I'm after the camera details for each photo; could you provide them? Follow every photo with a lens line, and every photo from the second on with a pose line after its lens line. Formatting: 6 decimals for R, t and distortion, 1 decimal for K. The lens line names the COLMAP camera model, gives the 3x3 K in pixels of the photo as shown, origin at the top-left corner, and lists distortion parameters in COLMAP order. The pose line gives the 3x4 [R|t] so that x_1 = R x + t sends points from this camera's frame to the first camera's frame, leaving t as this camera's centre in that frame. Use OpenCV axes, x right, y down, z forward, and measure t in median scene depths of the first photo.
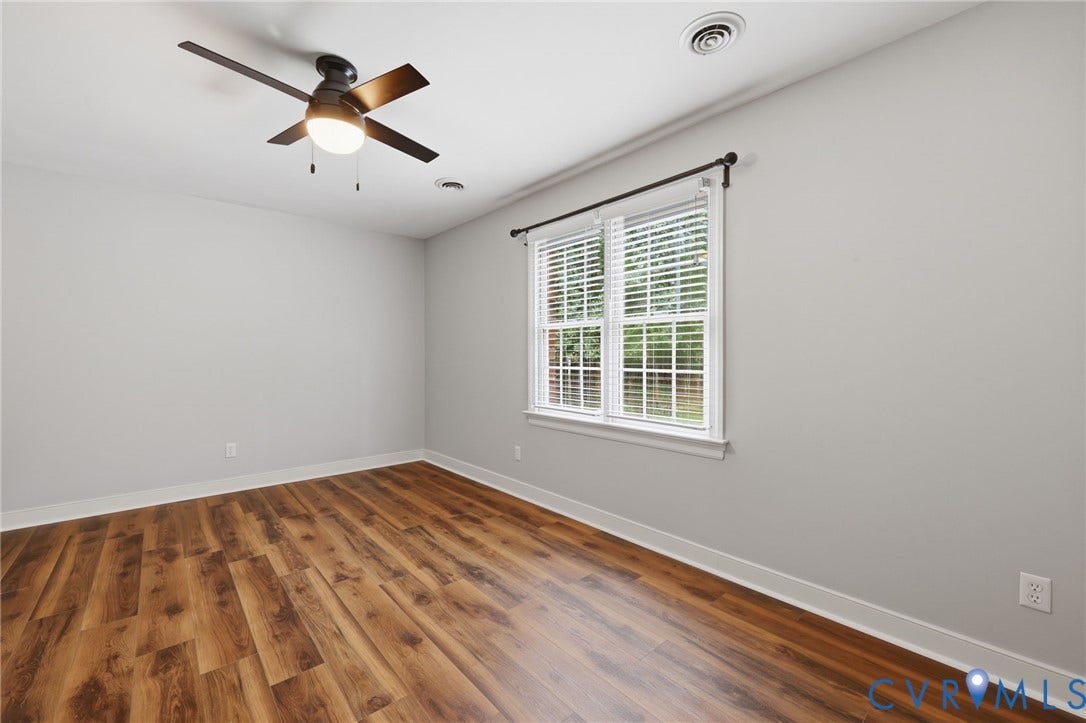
lens RADIAL K [[493.7, 0, 542.9], [0, 493.7, 360.2], [0, 0, 1]] dist [-0.004037, -0.000546]
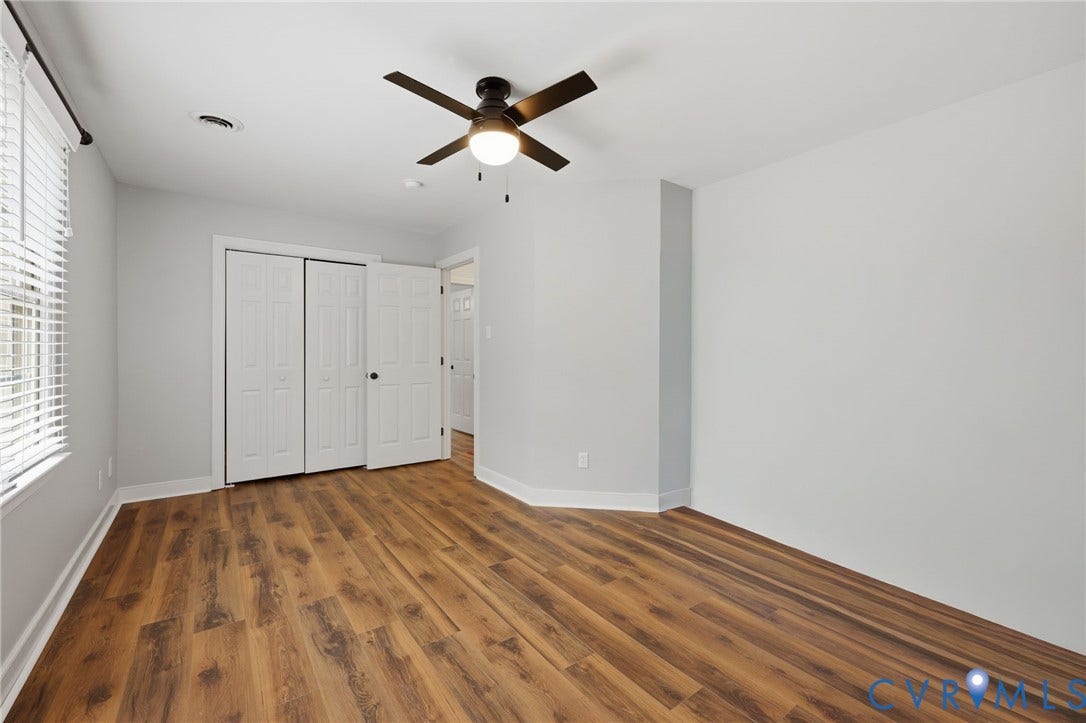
lens RADIAL K [[493.7, 0, 545.6], [0, 493.7, 358.5], [0, 0, 1]] dist [-0.004037, -0.000546]
pose [[-0.997664, -0.005457, 0.068100, -0.561295], [-0.003768, 0.999683, 0.024905, -0.026403], [-0.068214, 0.024590, -0.997368, 1.915047]]
